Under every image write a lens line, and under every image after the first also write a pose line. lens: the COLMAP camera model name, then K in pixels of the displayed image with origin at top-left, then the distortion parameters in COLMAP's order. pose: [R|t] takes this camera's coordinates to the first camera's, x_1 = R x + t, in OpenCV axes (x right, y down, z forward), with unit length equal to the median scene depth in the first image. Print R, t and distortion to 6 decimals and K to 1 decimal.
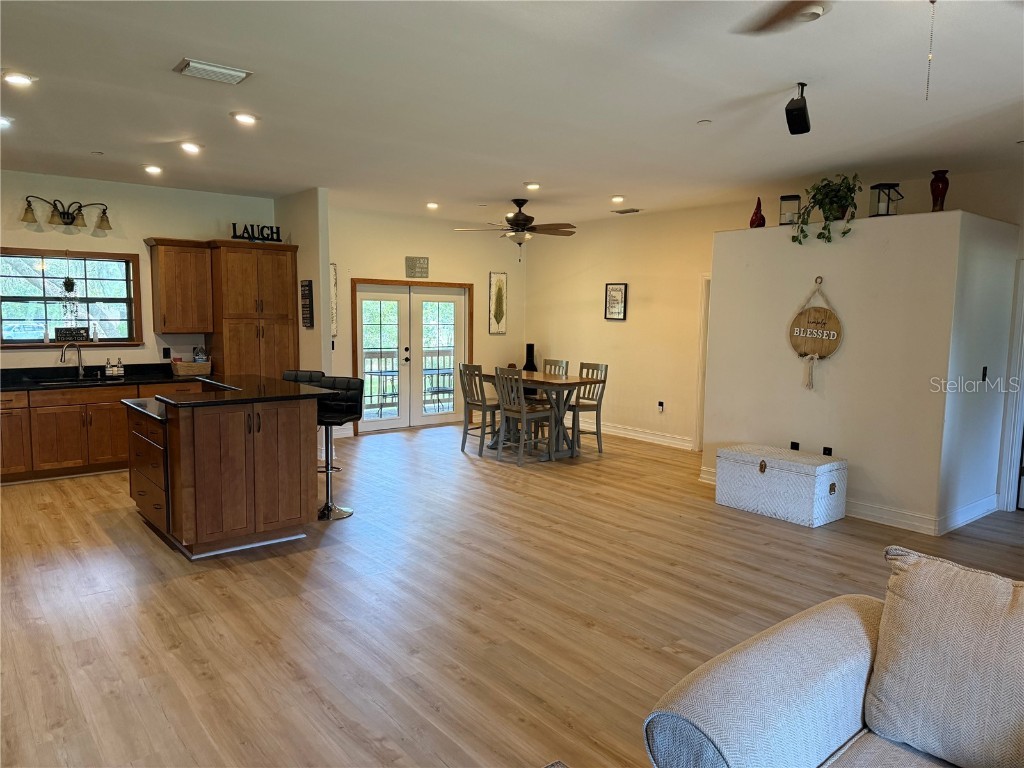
lens RADIAL K [[711.6, 0, 515.1], [0, 711.6, 387.3], [0, 0, 1]] dist [0.113974, -0.163149]
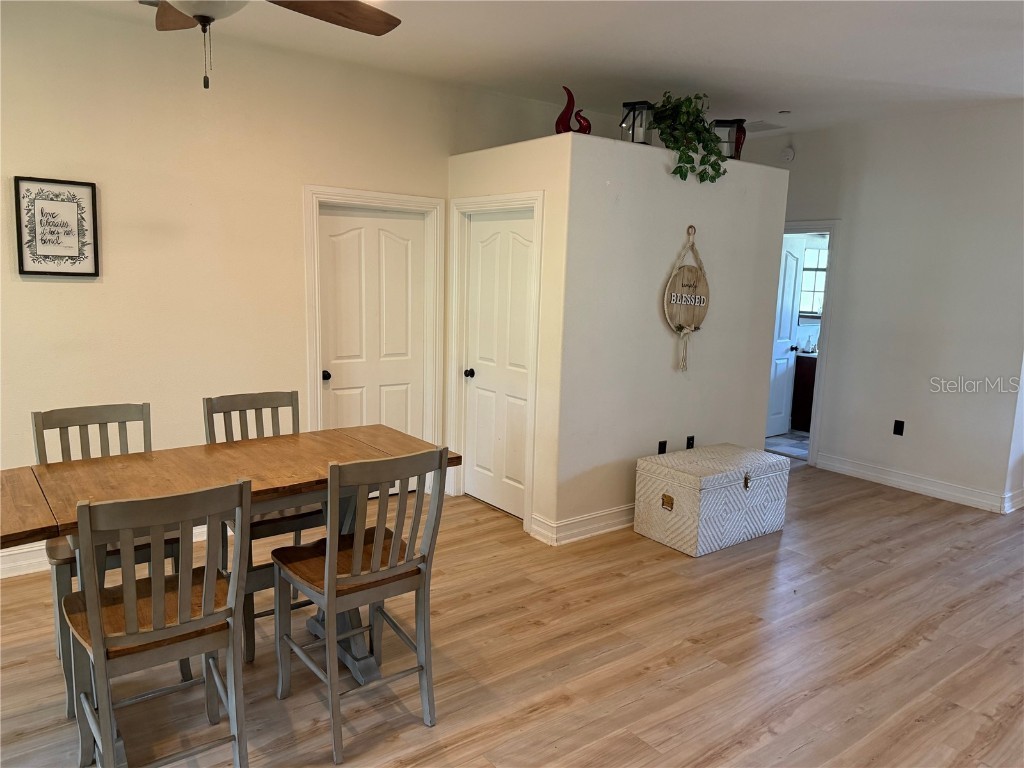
lens RADIAL K [[732.2, 0, 512.0], [0, 732.2, 384.0], [0, 0, 1]] dist [0.043658, -0.061817]
pose [[0.038409, -0.171027, 0.984517, -0.331867], [0.078940, 0.982685, 0.167629, -0.112702], [-0.996139, 0.071280, 0.051245, 0.983075]]
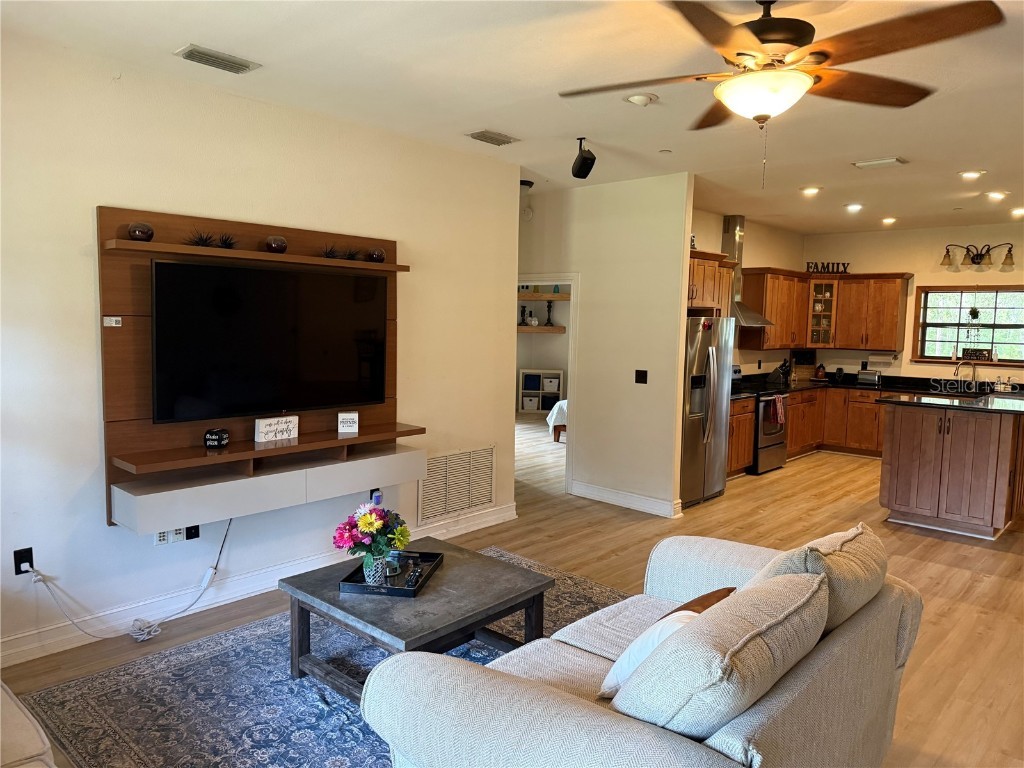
lens RADIAL K [[722.4, 0, 505.3], [0, 722.4, 383.5], [0, 0, 1]] dist [0.030812, -0.041179]
pose [[0.137036, 0.077378, -0.987539, 0.487497], [-0.122290, 0.990639, 0.060651, -0.002805], [0.982988, 0.112455, 0.145216, 0.063842]]
